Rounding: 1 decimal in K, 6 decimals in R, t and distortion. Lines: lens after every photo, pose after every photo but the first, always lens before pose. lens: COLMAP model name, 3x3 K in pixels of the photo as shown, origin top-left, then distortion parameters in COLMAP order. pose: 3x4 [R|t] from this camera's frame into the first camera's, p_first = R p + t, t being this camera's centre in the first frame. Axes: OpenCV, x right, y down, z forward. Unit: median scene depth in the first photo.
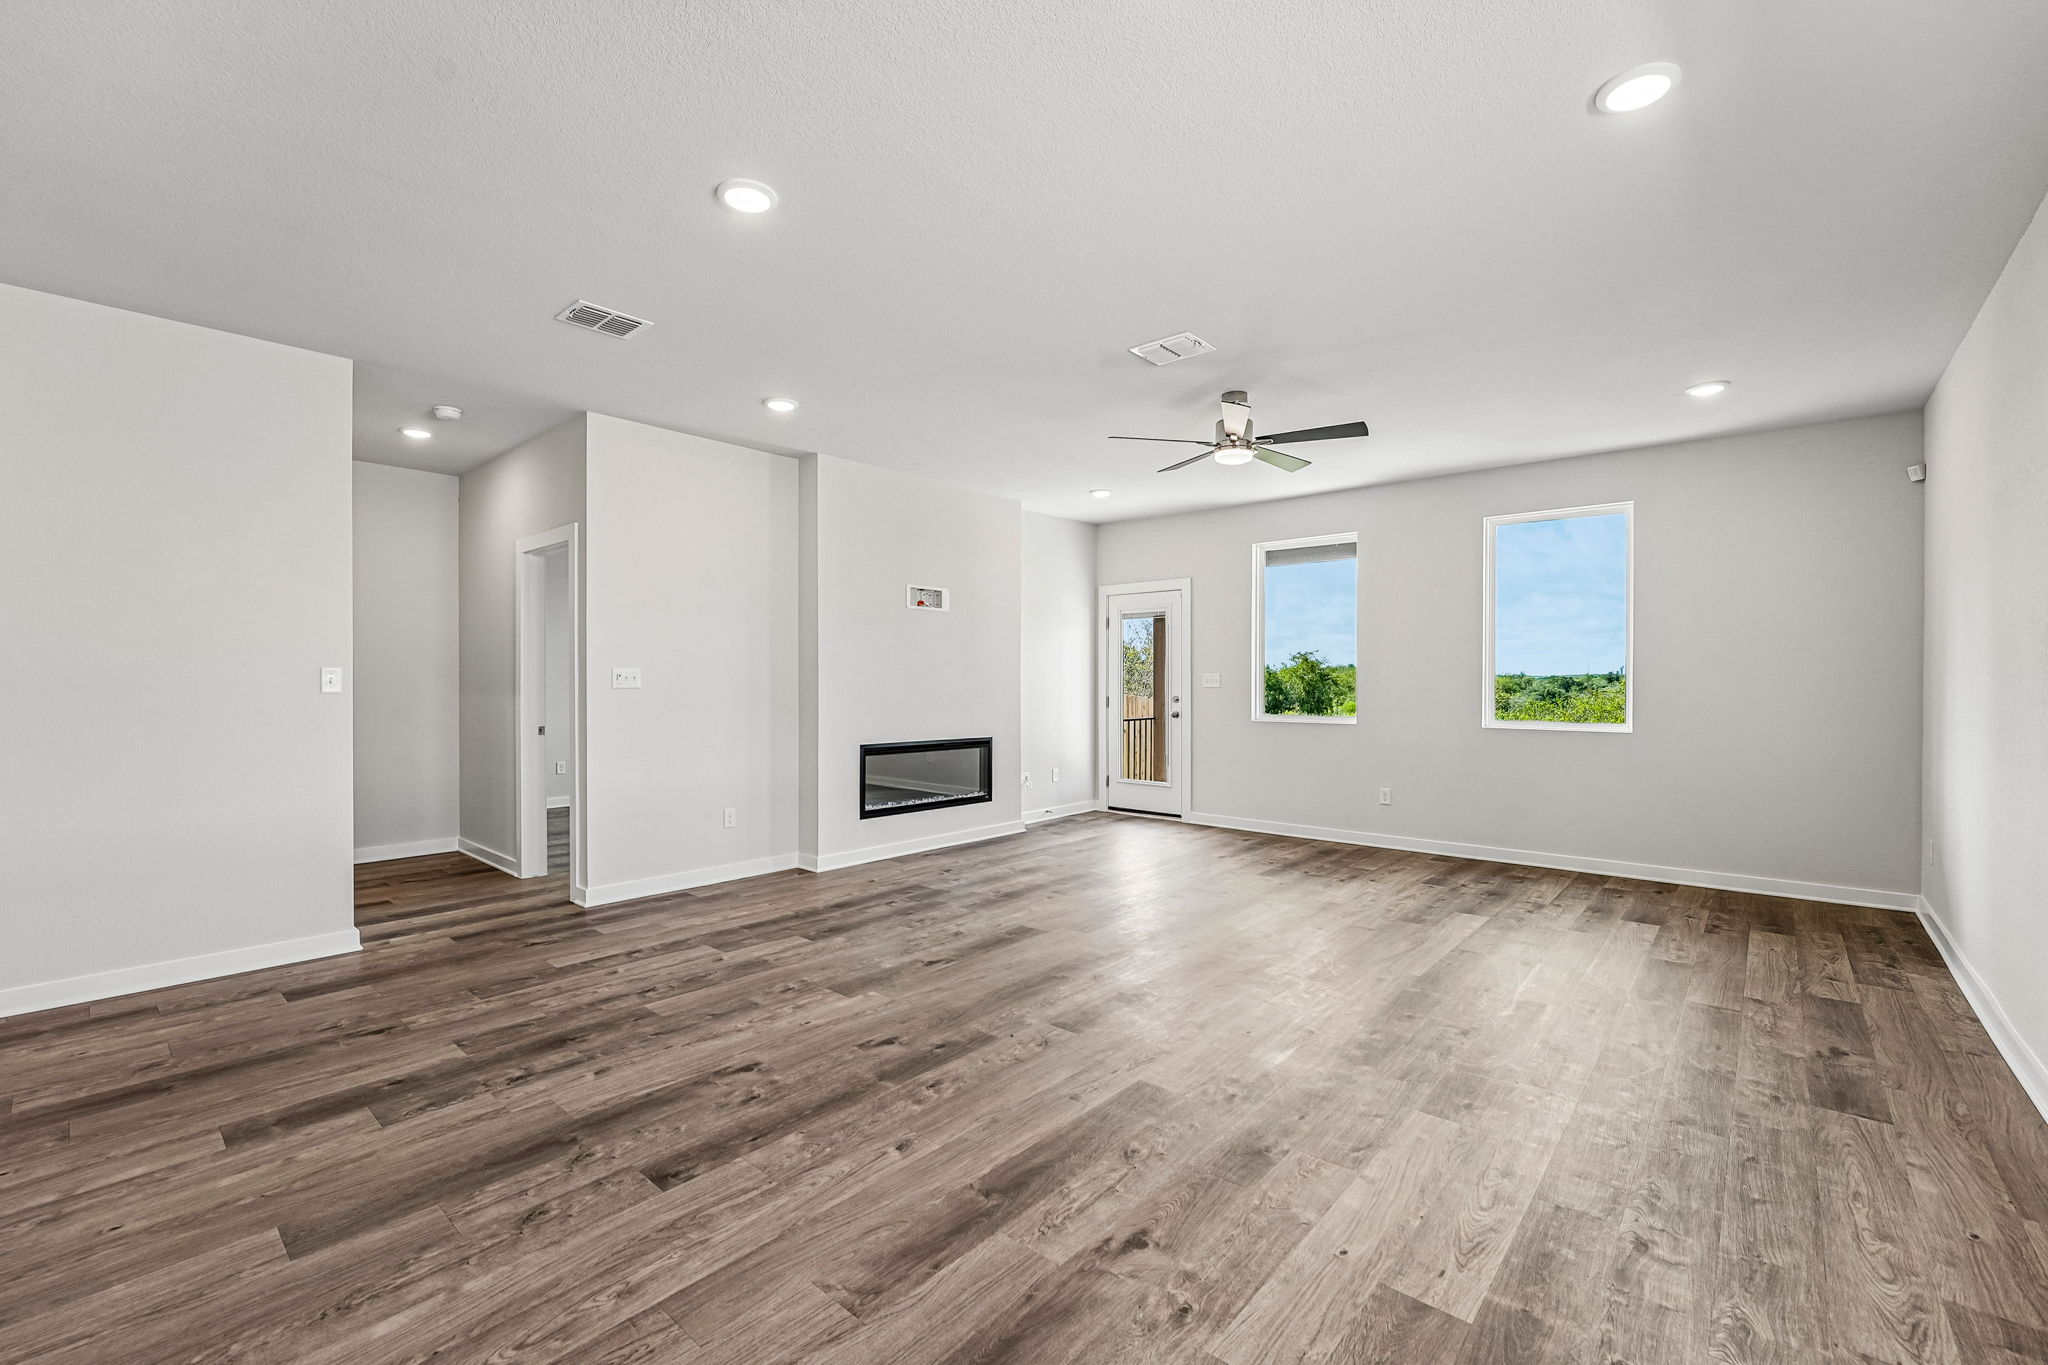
lens RADIAL K [[863.2, 0, 1012.6], [0, 863.2, 684.0], [0, 0, 1]] dist [-0.012392, -0.001340]
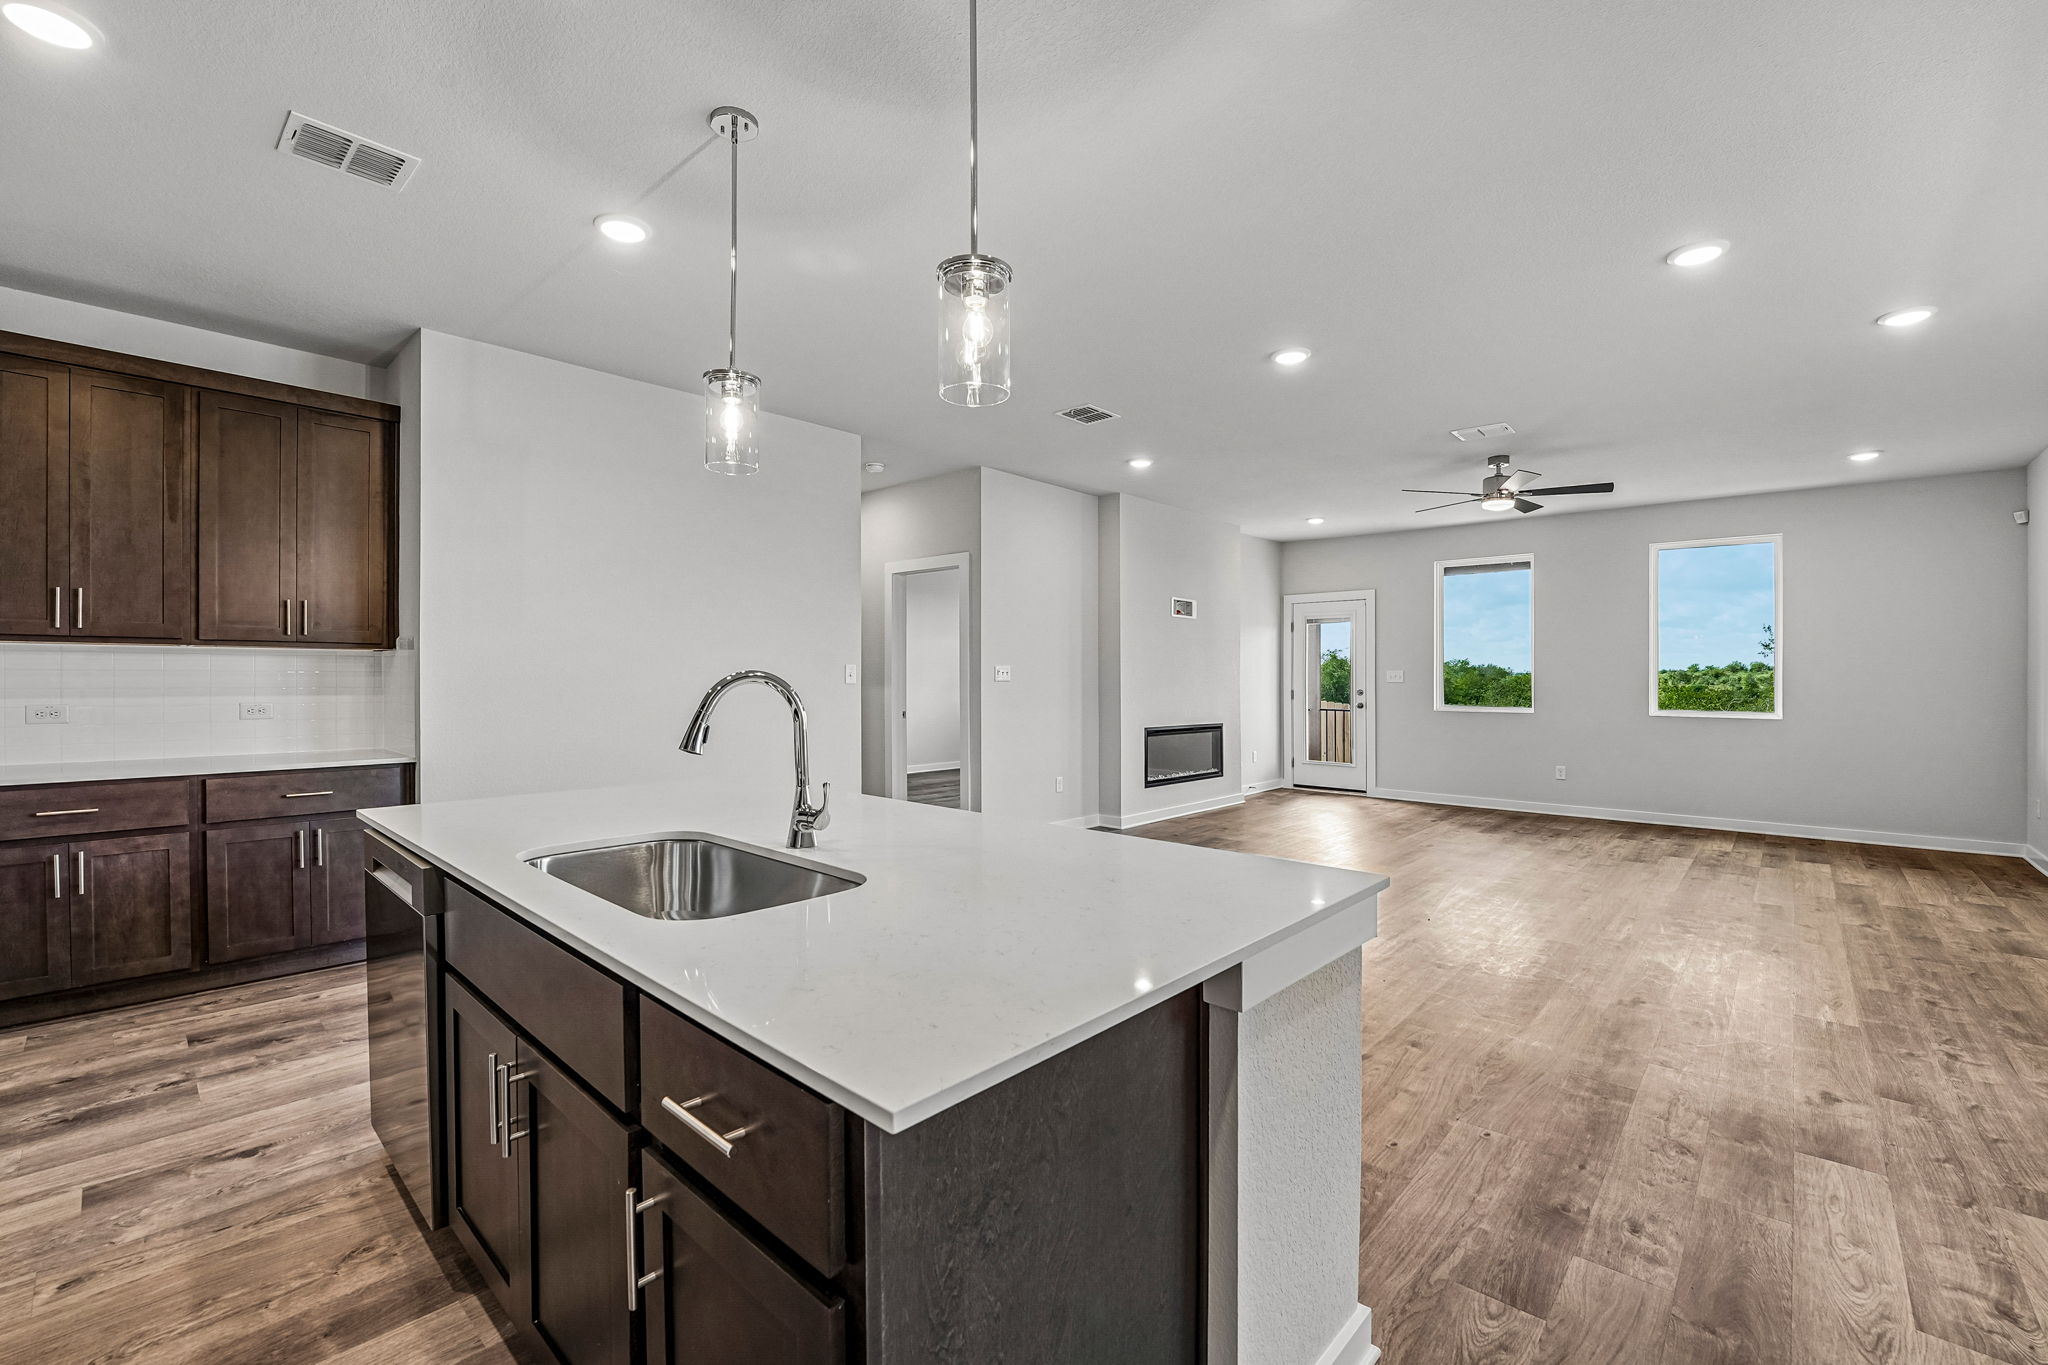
lens RADIAL K [[863.2, 0, 1012.0], [0, 863.2, 671.0], [0, 0, 1]] dist [-0.012392, -0.001340]
pose [[0.999884, 0.002615, -0.015031, -0.493151], [-0.002787, 0.999931, -0.011443, 0.005936], [0.015000, 0.011483, 0.999822, -0.335668]]
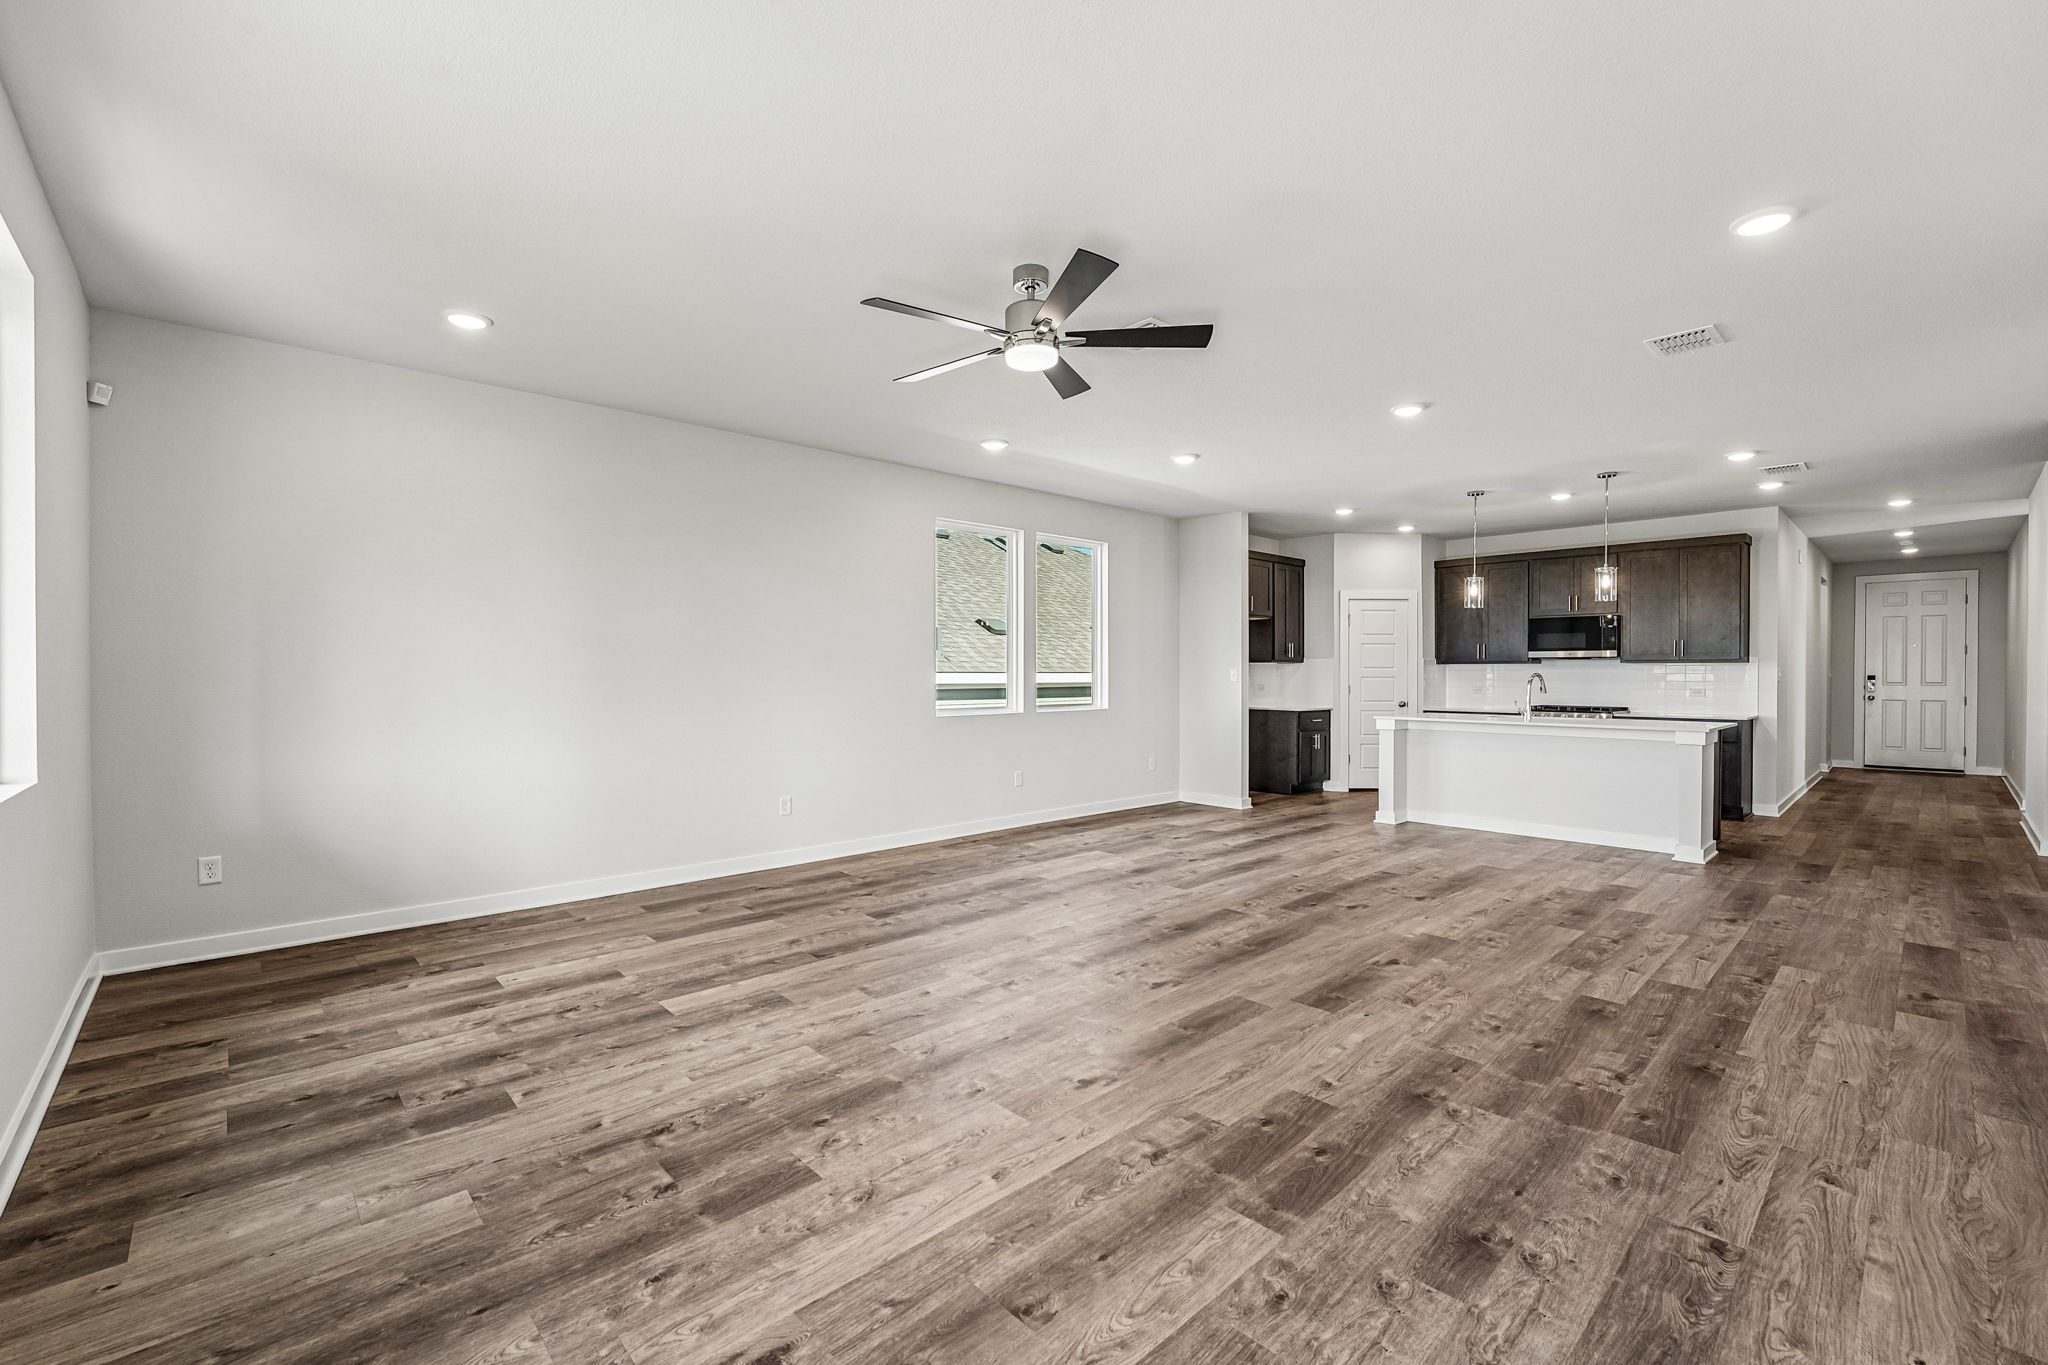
lens RADIAL K [[863.2, 0, 1018.5], [0, 863.2, 668.6], [0, 0, 1]] dist [-0.012392, -0.001340]
pose [[-0.995939, -0.002283, 0.090000, 0.215592], [-0.002524, 0.999994, -0.002567, -0.000097], [-0.089993, -0.002783, -0.995938, 1.816474]]
